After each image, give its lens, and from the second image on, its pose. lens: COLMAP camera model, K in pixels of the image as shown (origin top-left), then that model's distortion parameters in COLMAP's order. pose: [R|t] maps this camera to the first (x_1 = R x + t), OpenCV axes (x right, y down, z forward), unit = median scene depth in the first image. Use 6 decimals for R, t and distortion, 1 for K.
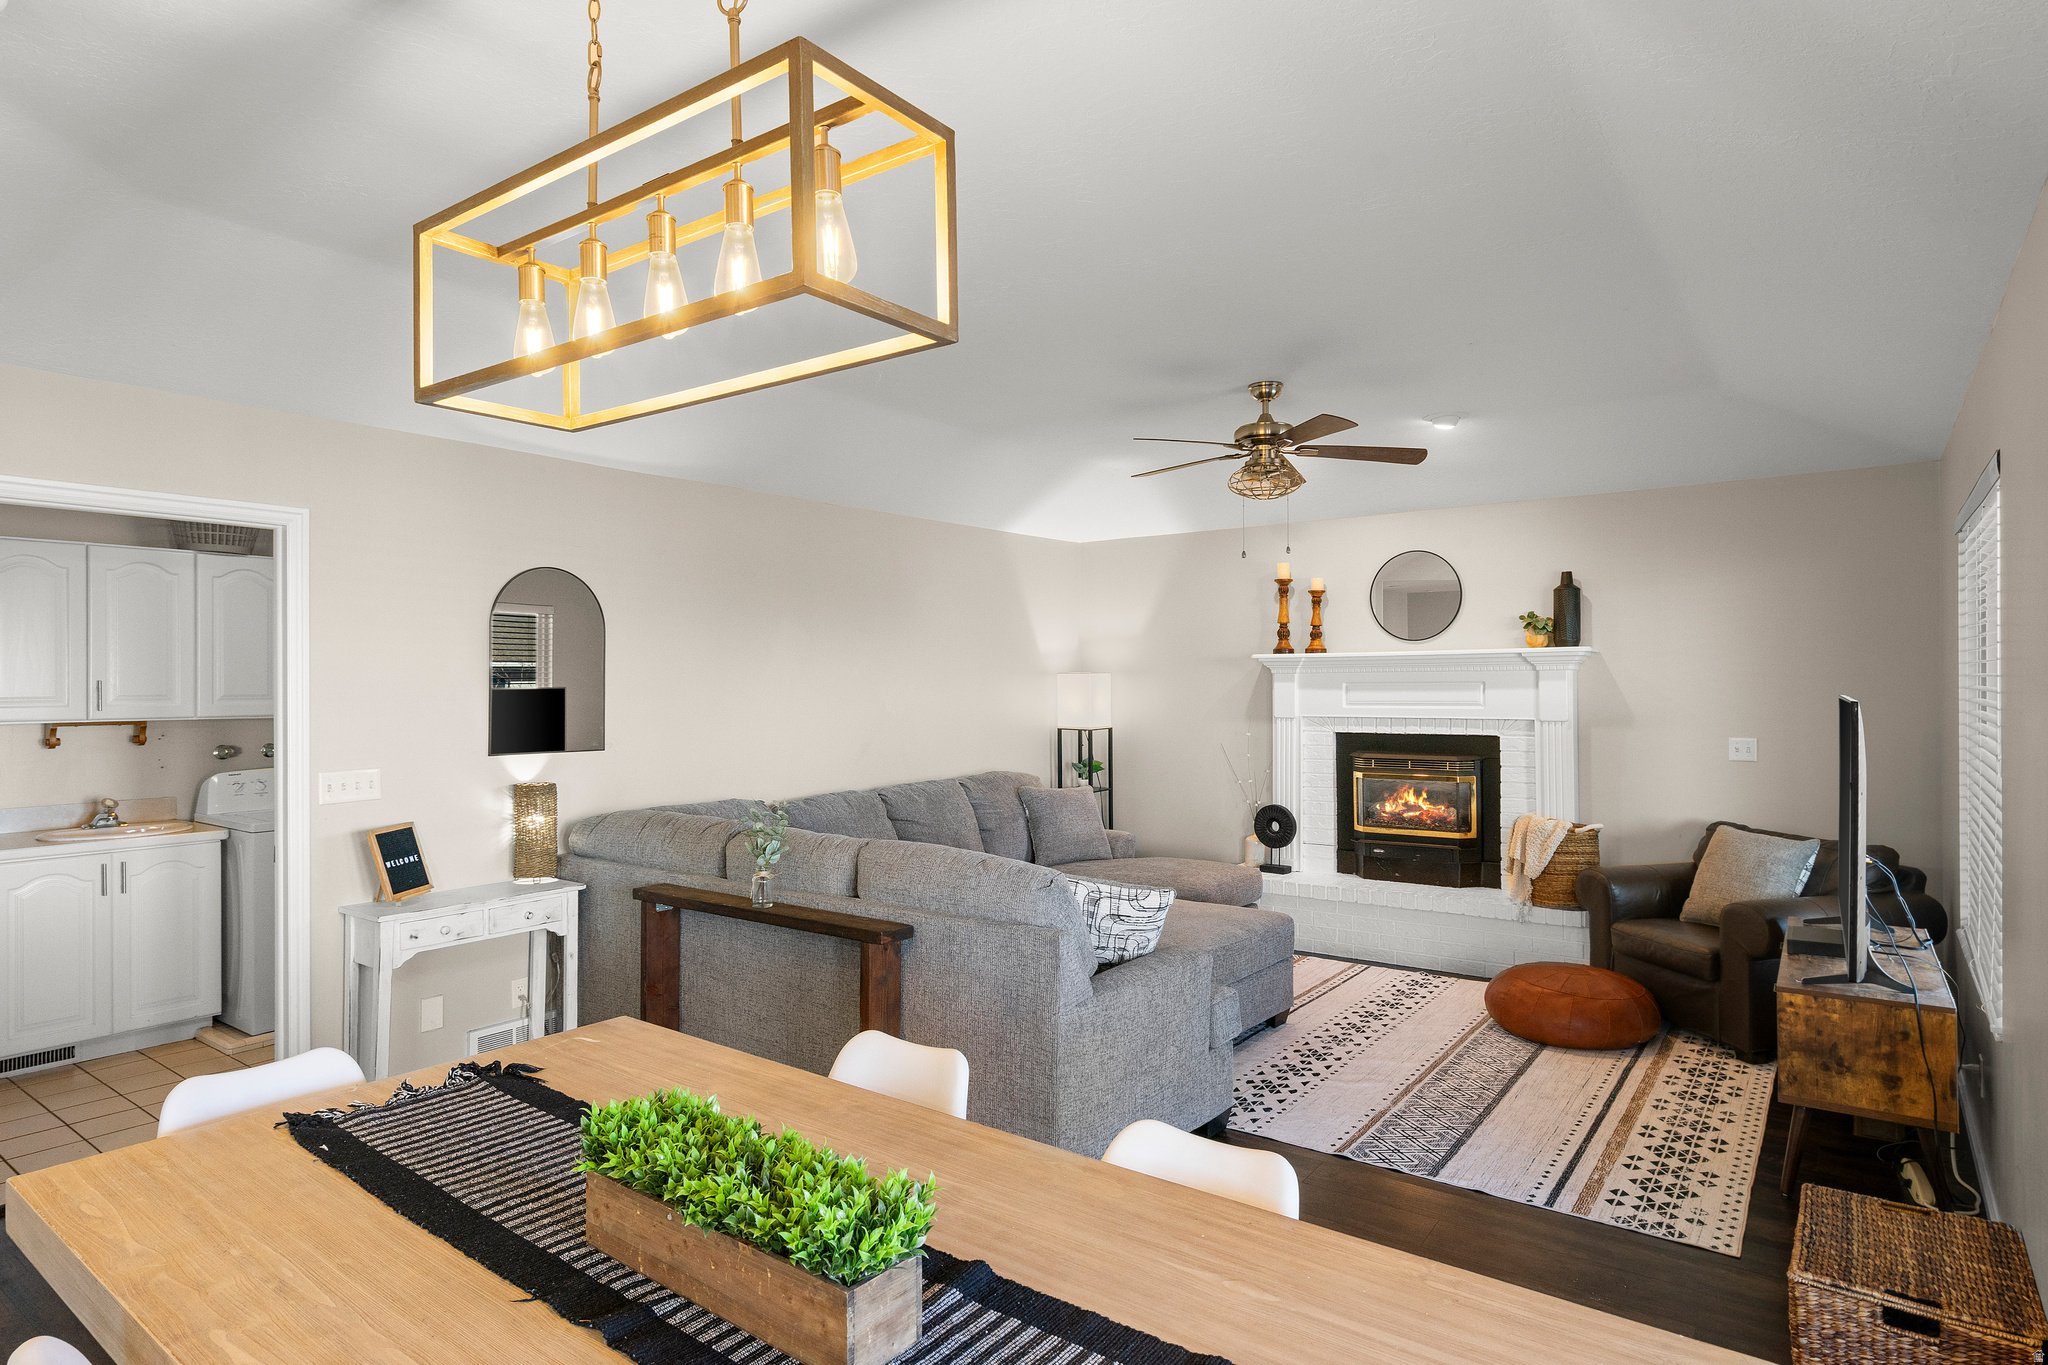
lens RADIAL K [[1138.0, 0, 1024.0], [0, 1138.0, 682.5], [0, 0, 1]] dist [-0.001496, -0.000231]
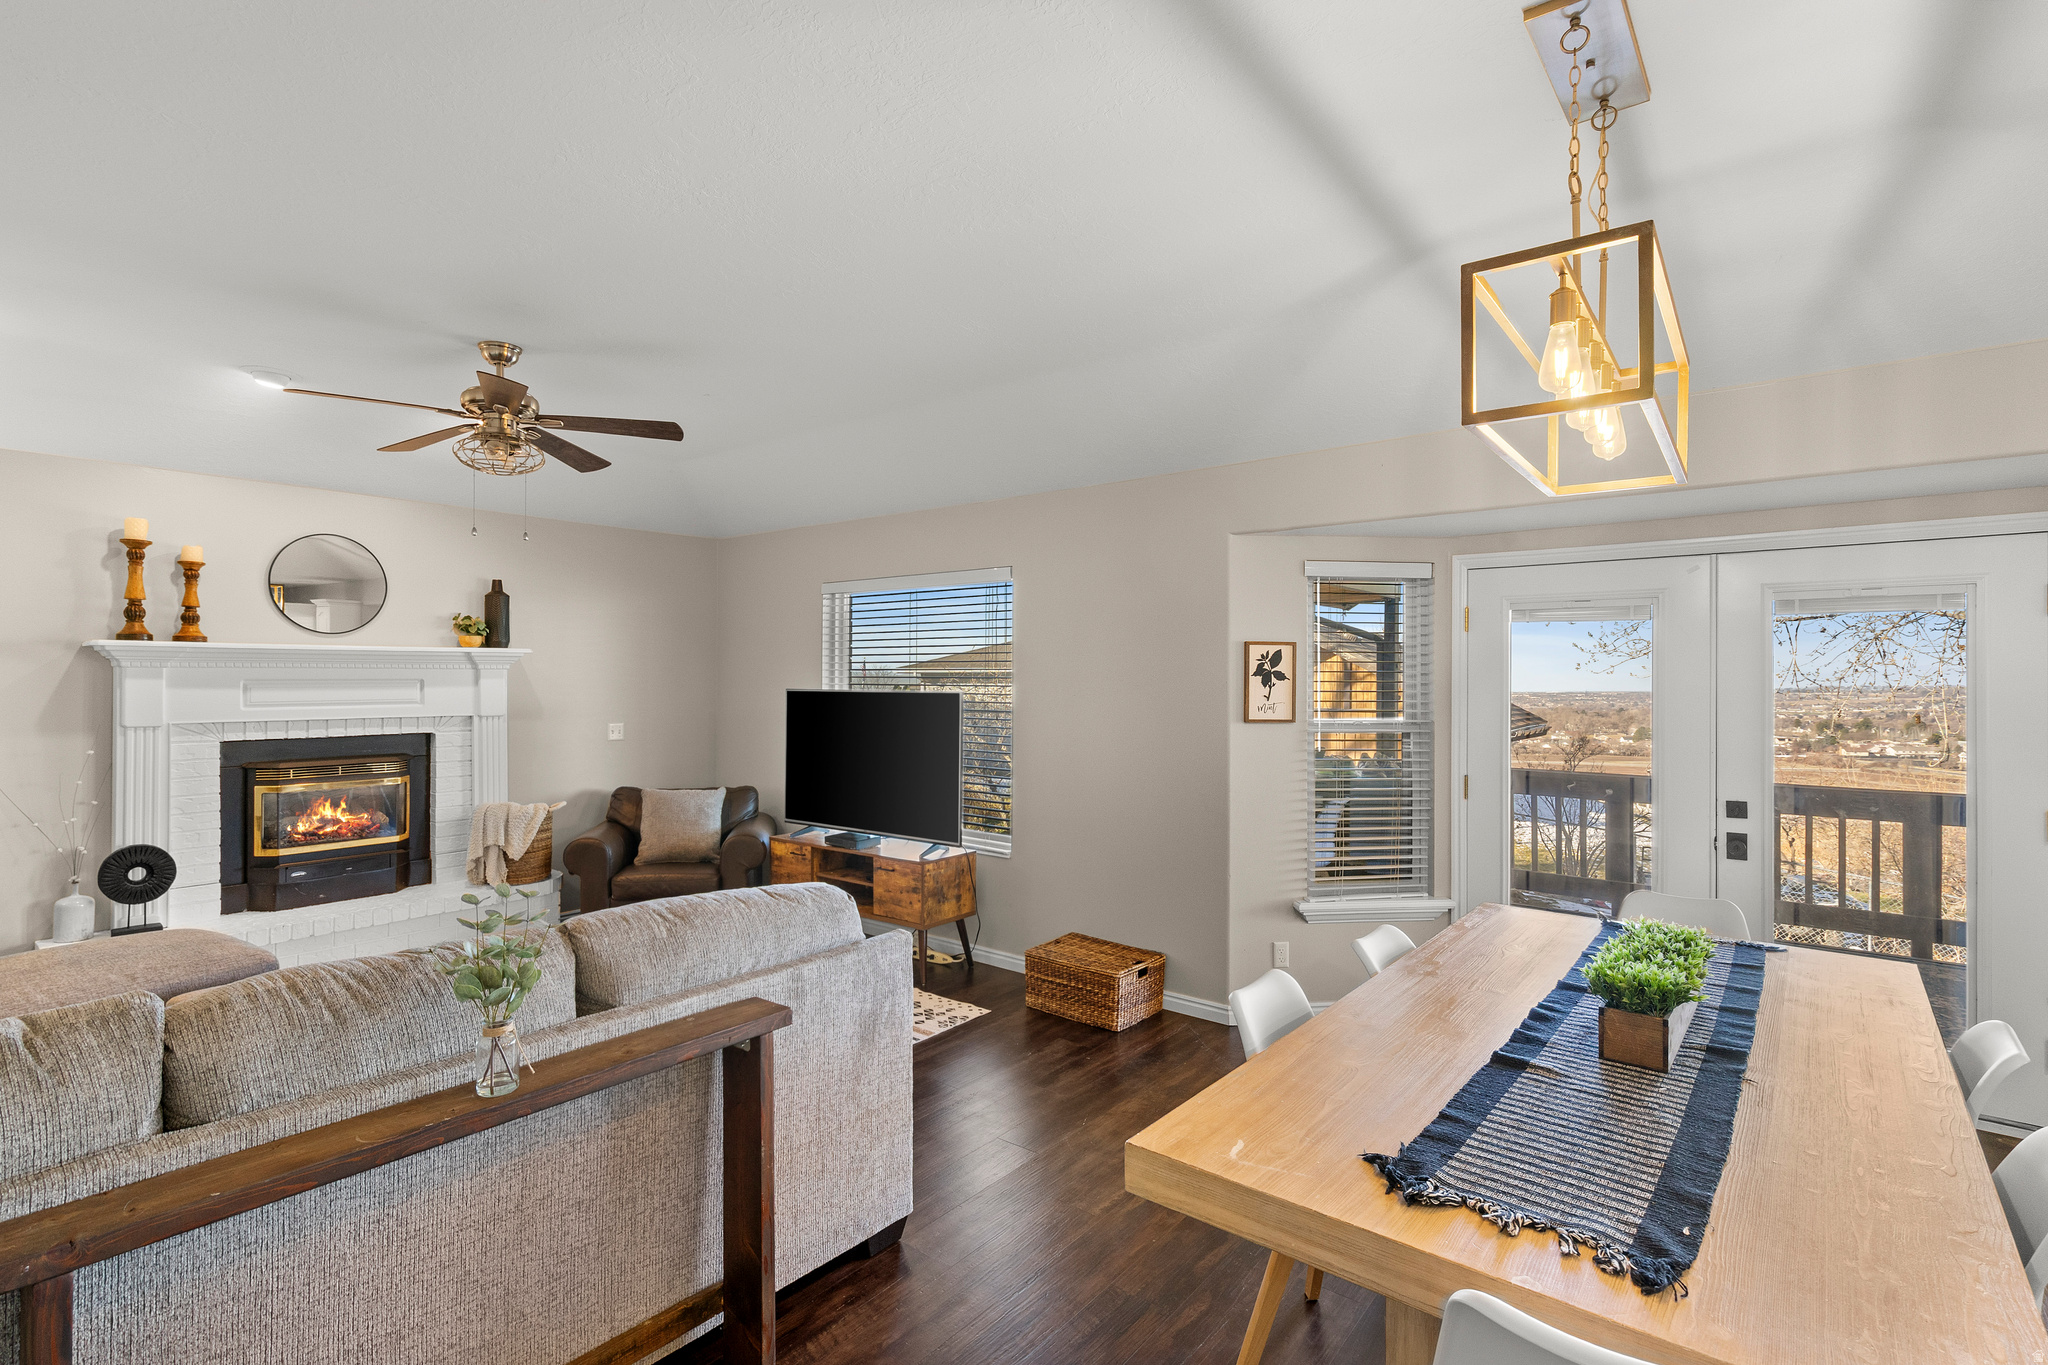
lens RADIAL K [[943.5, 0, 1024.0], [0, 943.5, 682.5], [0, 0, 1]] dist [-0.003851, 0.010639]
pose [[0.043594, -0.000227, 0.999049, -0.386008], [-0.002726, 0.999996, 0.000346, 0.000271], [-0.999046, -0.002739, 0.043594, 0.421222]]
